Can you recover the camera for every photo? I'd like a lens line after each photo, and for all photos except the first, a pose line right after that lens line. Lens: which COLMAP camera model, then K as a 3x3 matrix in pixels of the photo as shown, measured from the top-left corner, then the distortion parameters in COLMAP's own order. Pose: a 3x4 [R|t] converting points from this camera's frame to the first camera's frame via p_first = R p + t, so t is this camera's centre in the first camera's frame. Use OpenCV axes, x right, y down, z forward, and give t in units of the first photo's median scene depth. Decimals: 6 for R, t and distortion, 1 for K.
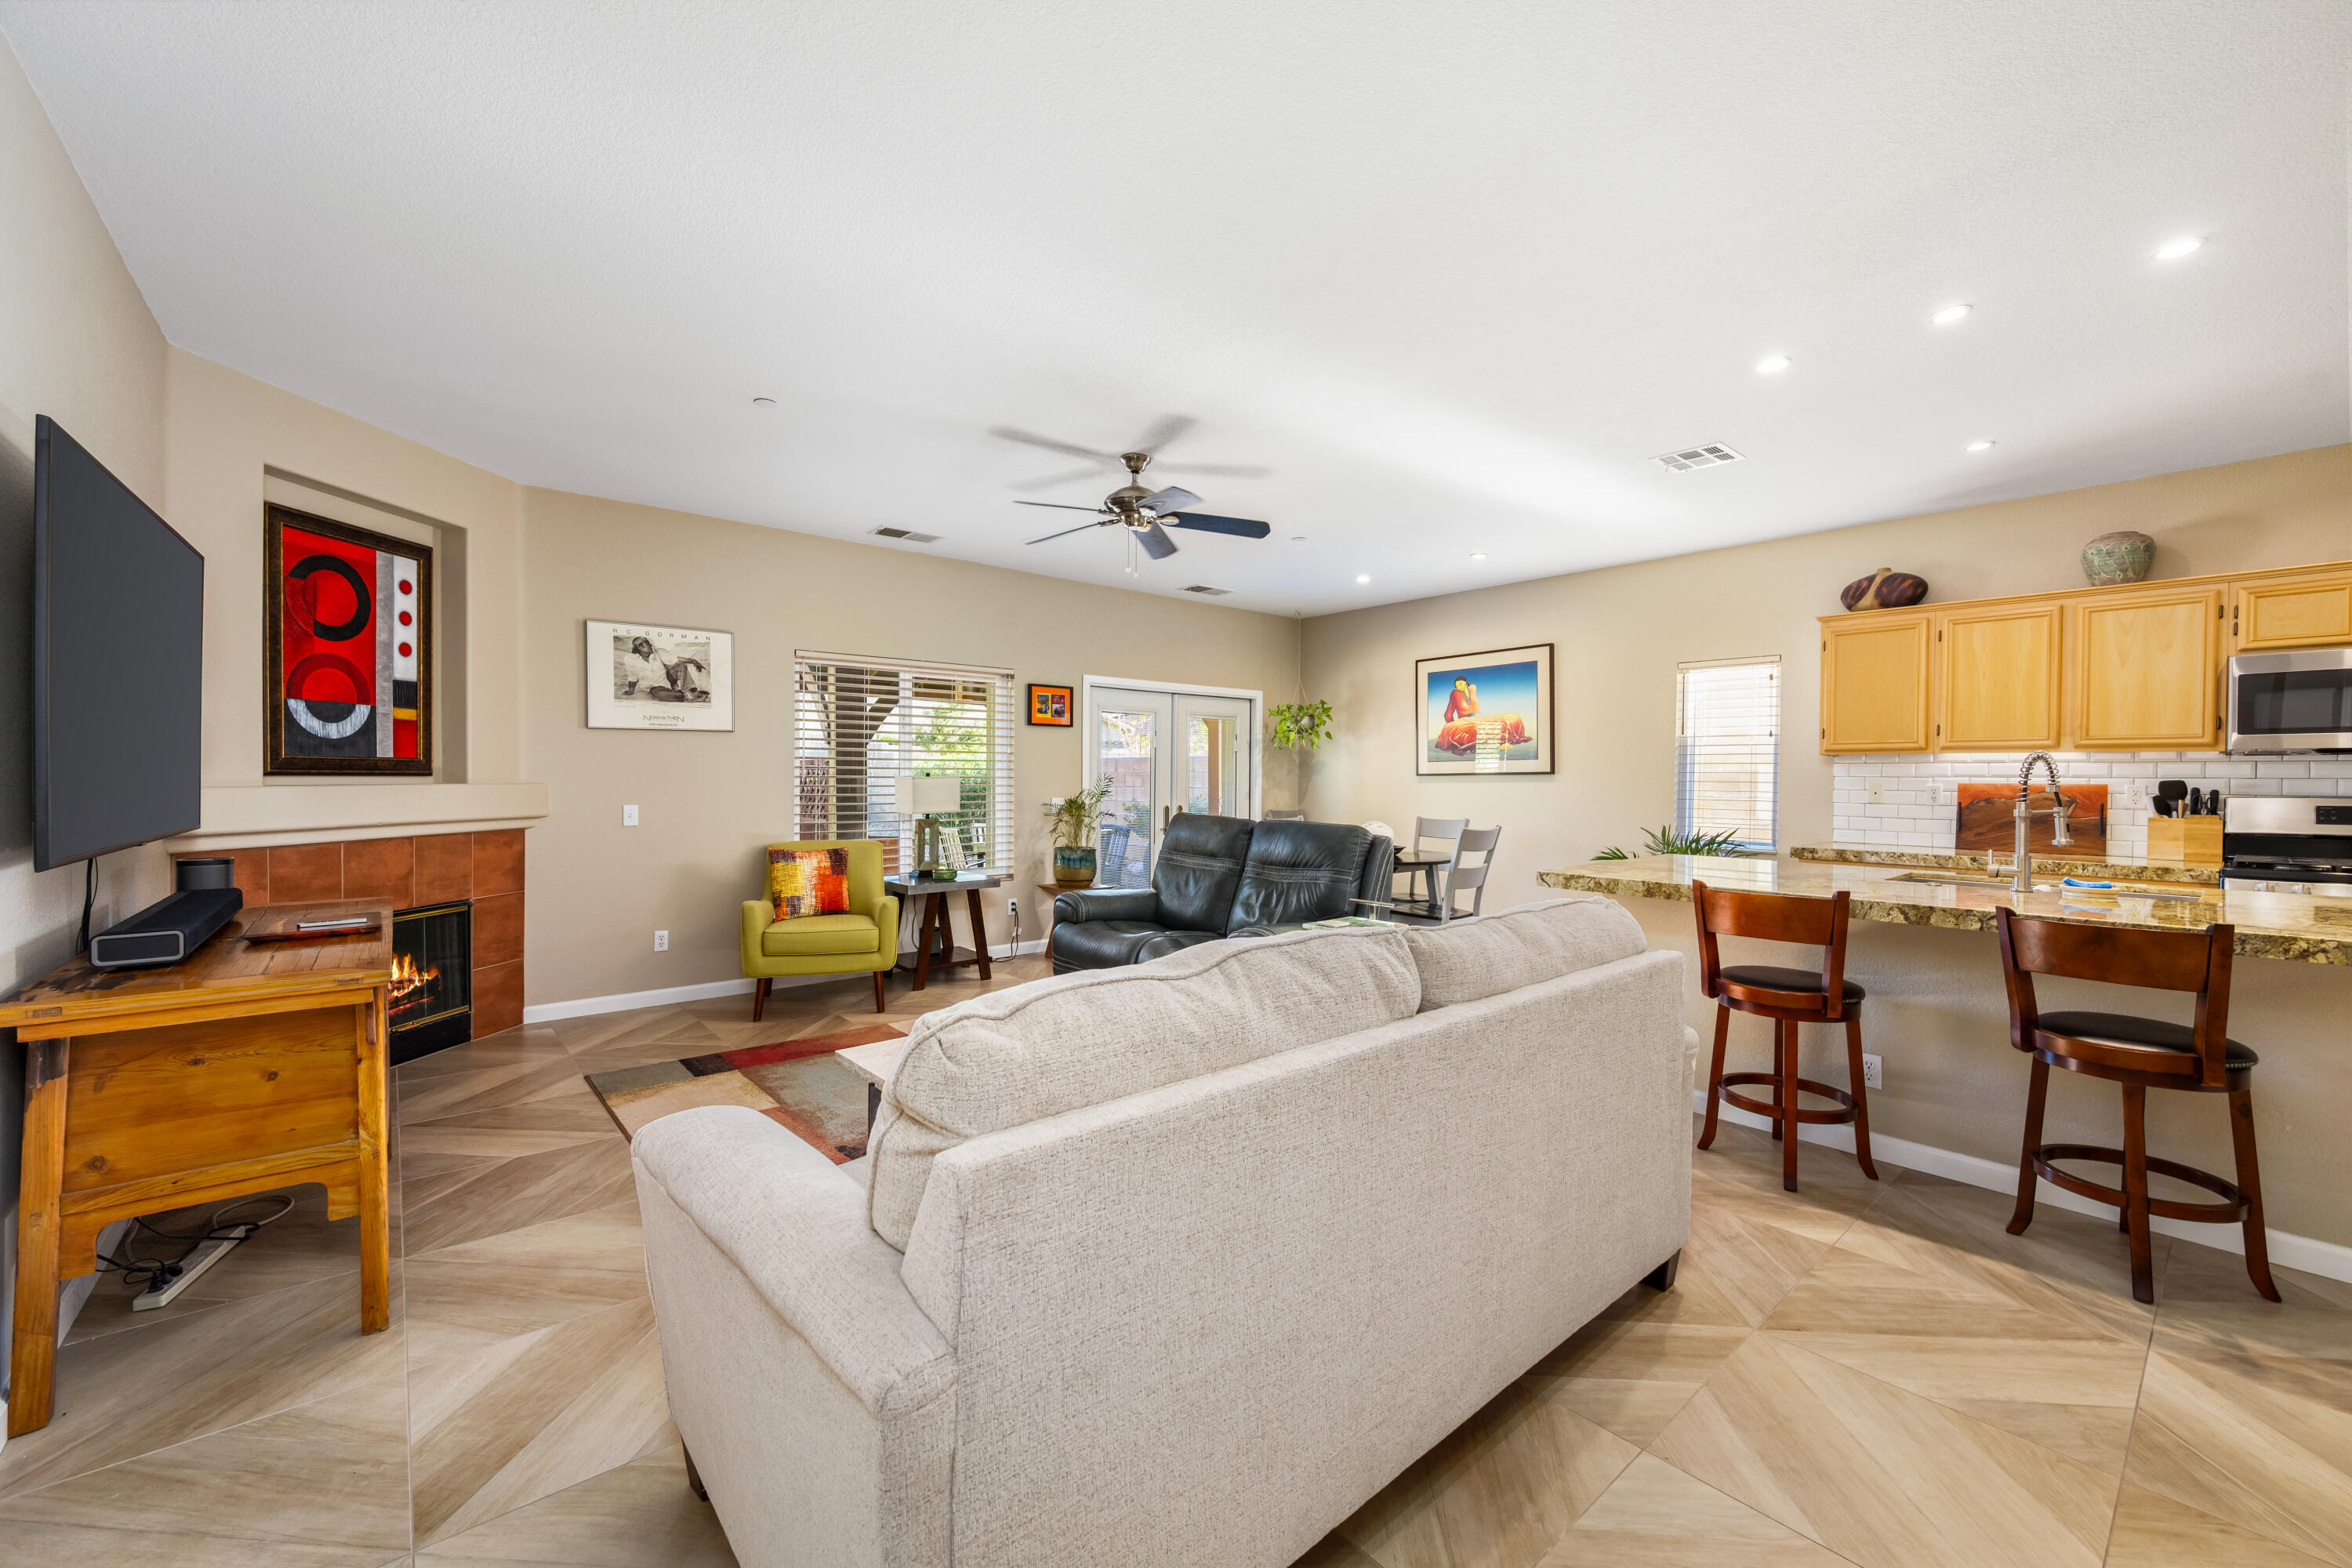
lens RADIAL K [[918.6, 0, 1183.9], [0, 918.6, 780.5], [0, 0, 1]] dist [-0.001728, -0.000261]
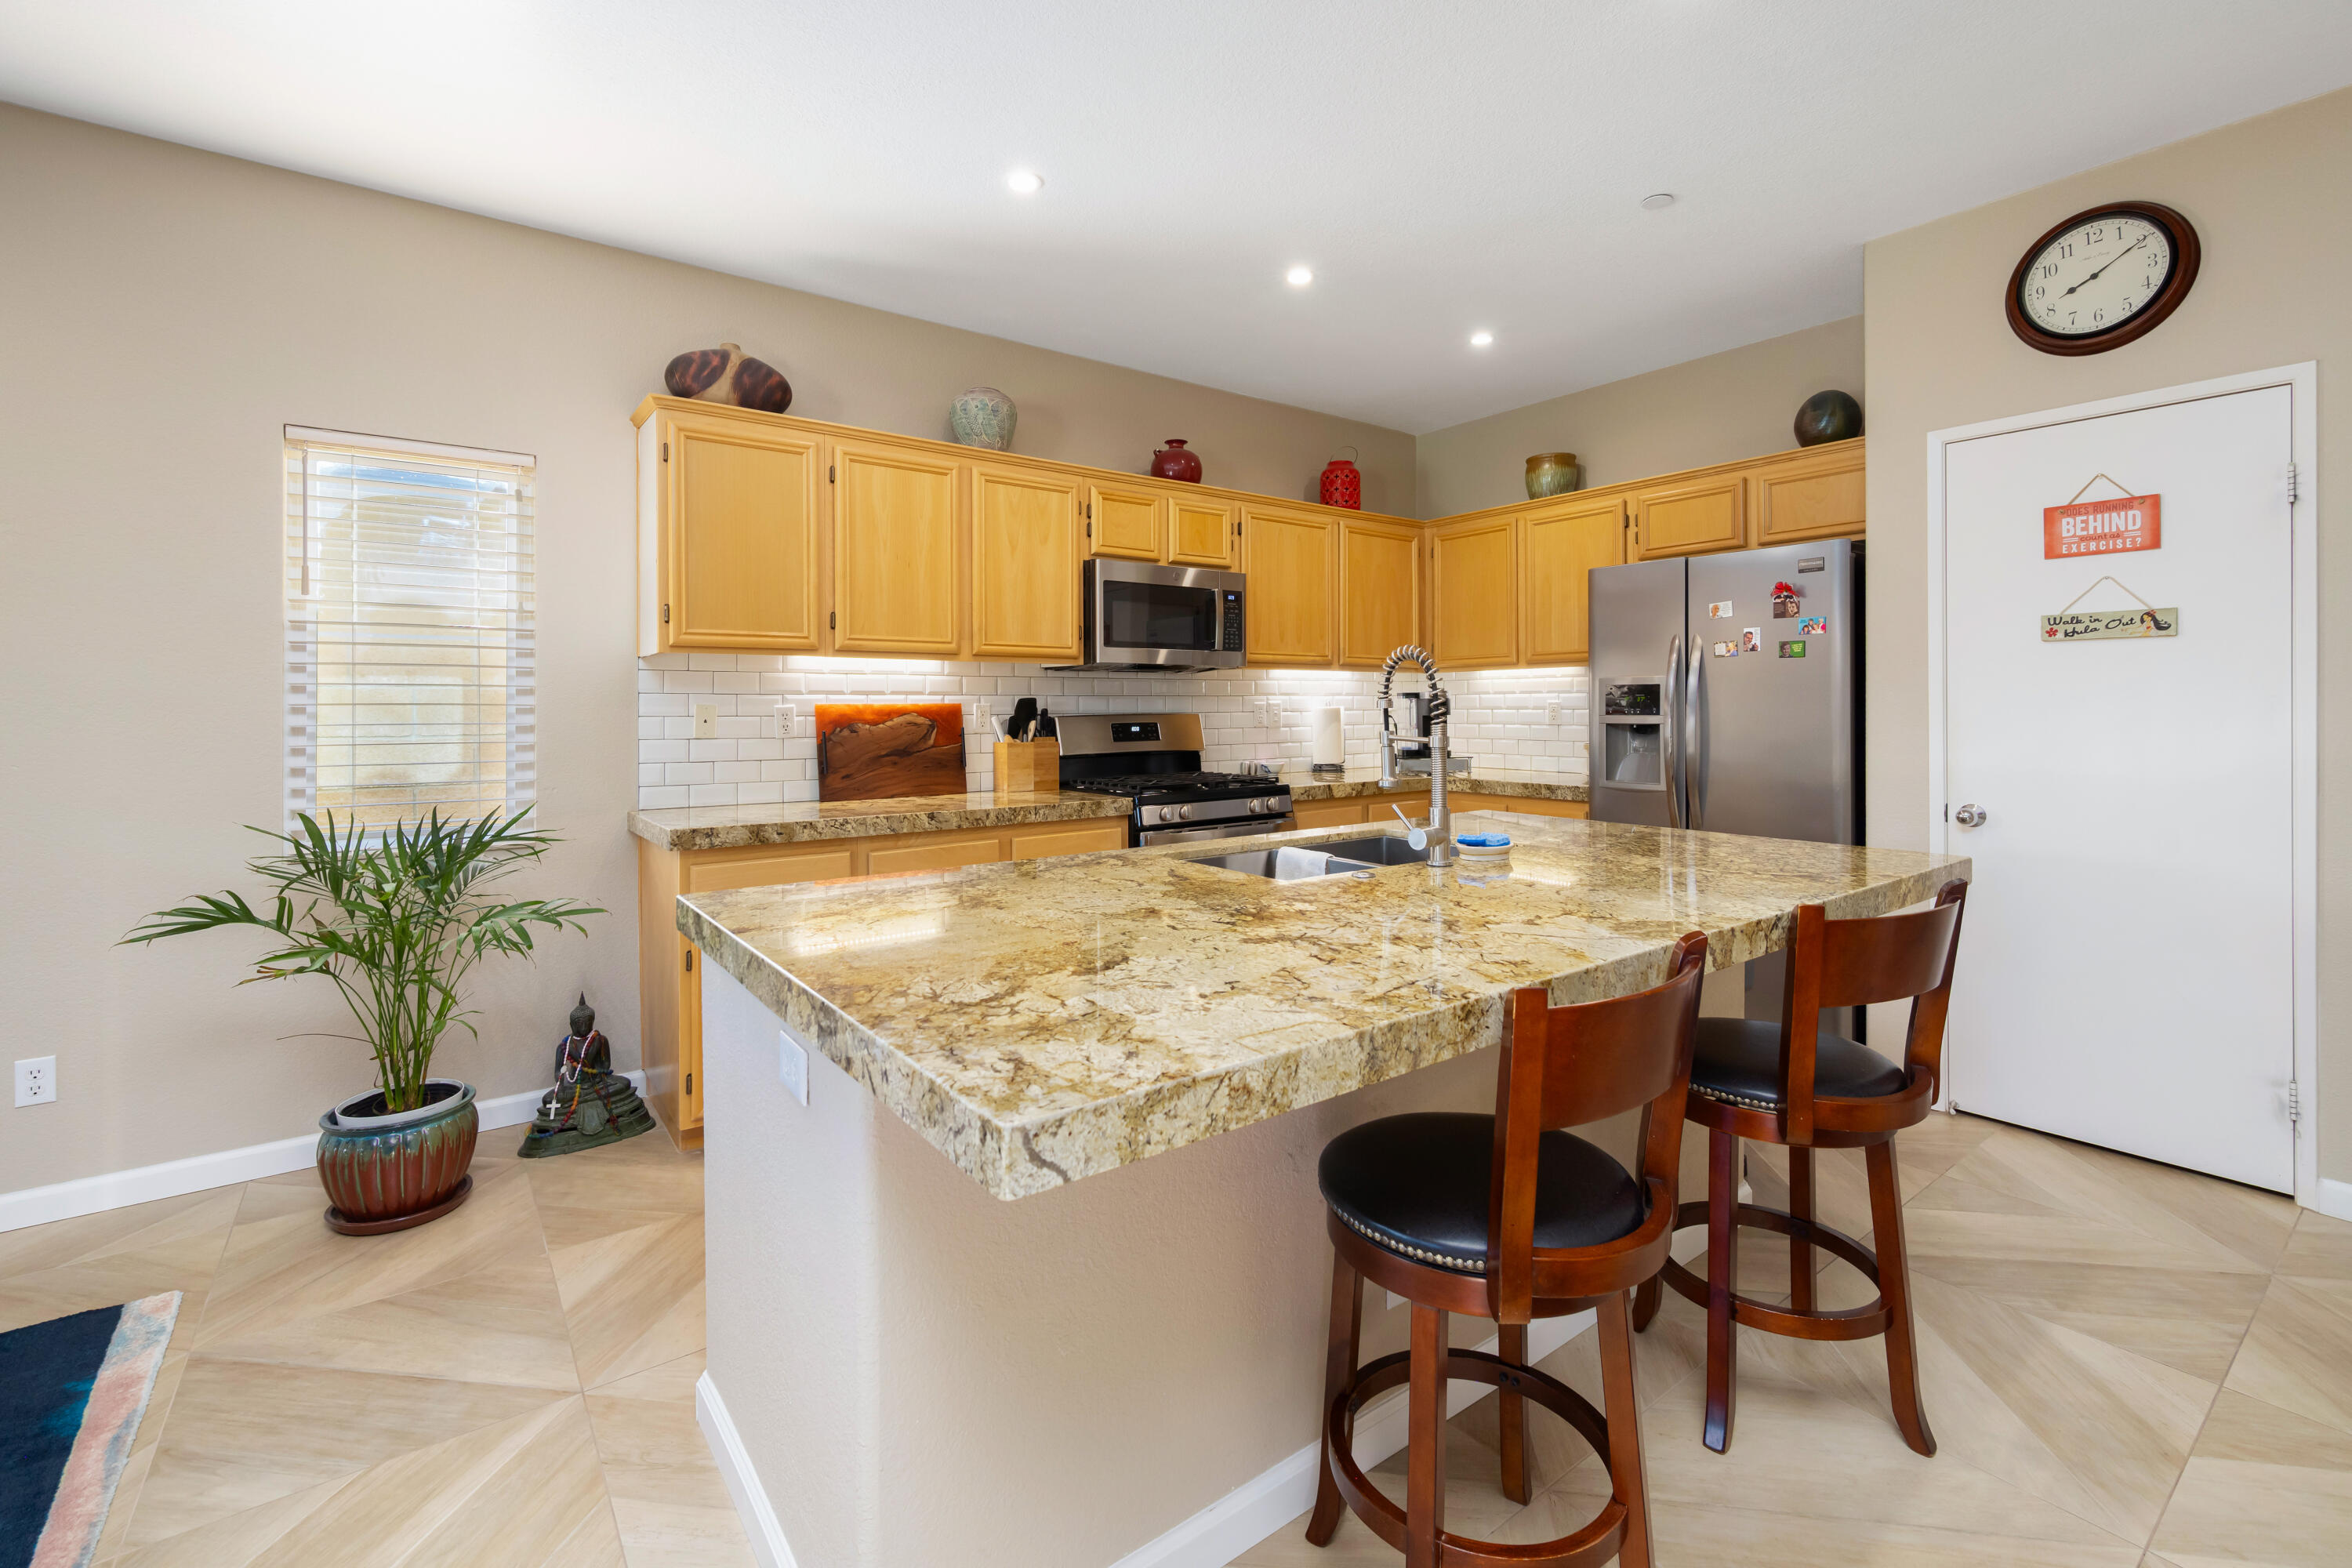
lens RADIAL K [[1016.6, 0, 1178.1], [0, 1016.6, 714.2], [0, 0, 1]] dist [0.001180, -0.000082]
pose [[0.063346, -0.011387, 0.997927, 0.135687], [0.009083, 0.999900, 0.010833, 0.005431], [-0.997950, 0.008378, 0.063443, 0.772022]]
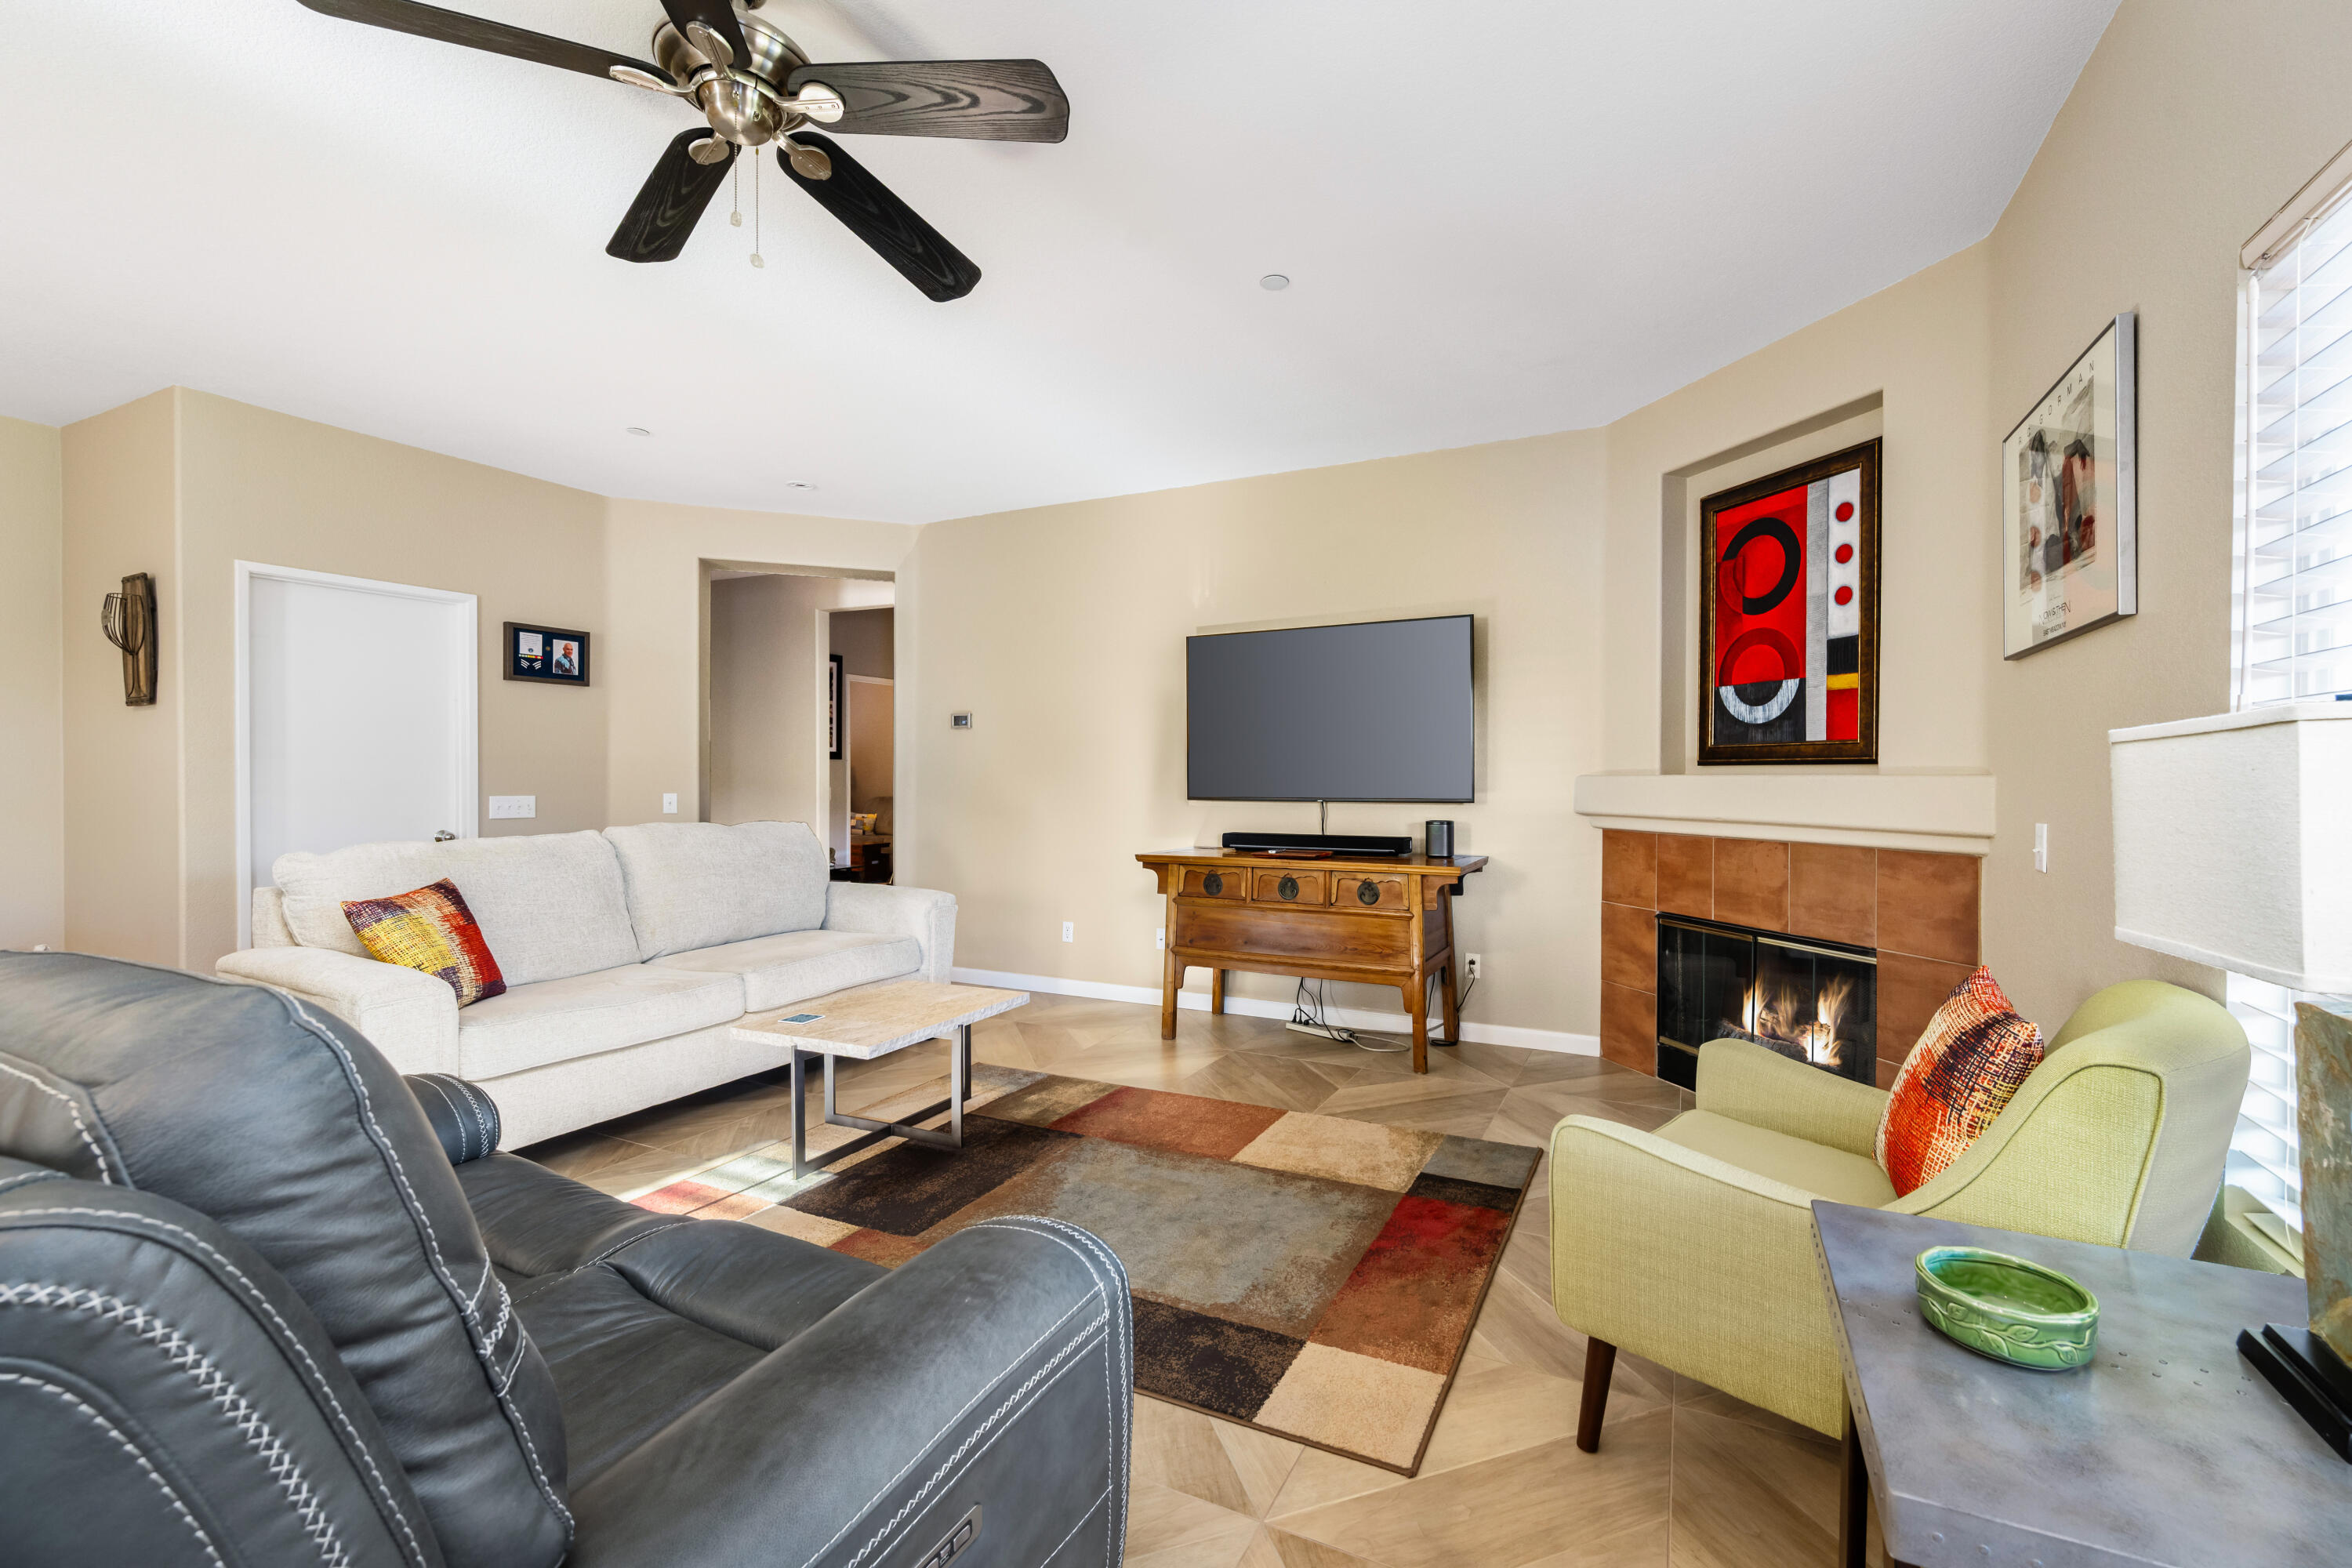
lens RADIAL K [[978.8, 0, 1209.8], [0, 978.8, 776.7], [0, 0, 1]] dist [-0.003127, -0.000078]
pose [[-0.920617, -0.009592, -0.390350, -0.058983], [-0.011343, 0.999933, 0.002180, 0.008688], [0.390303, 0.006435, -0.920664, 1.439544]]
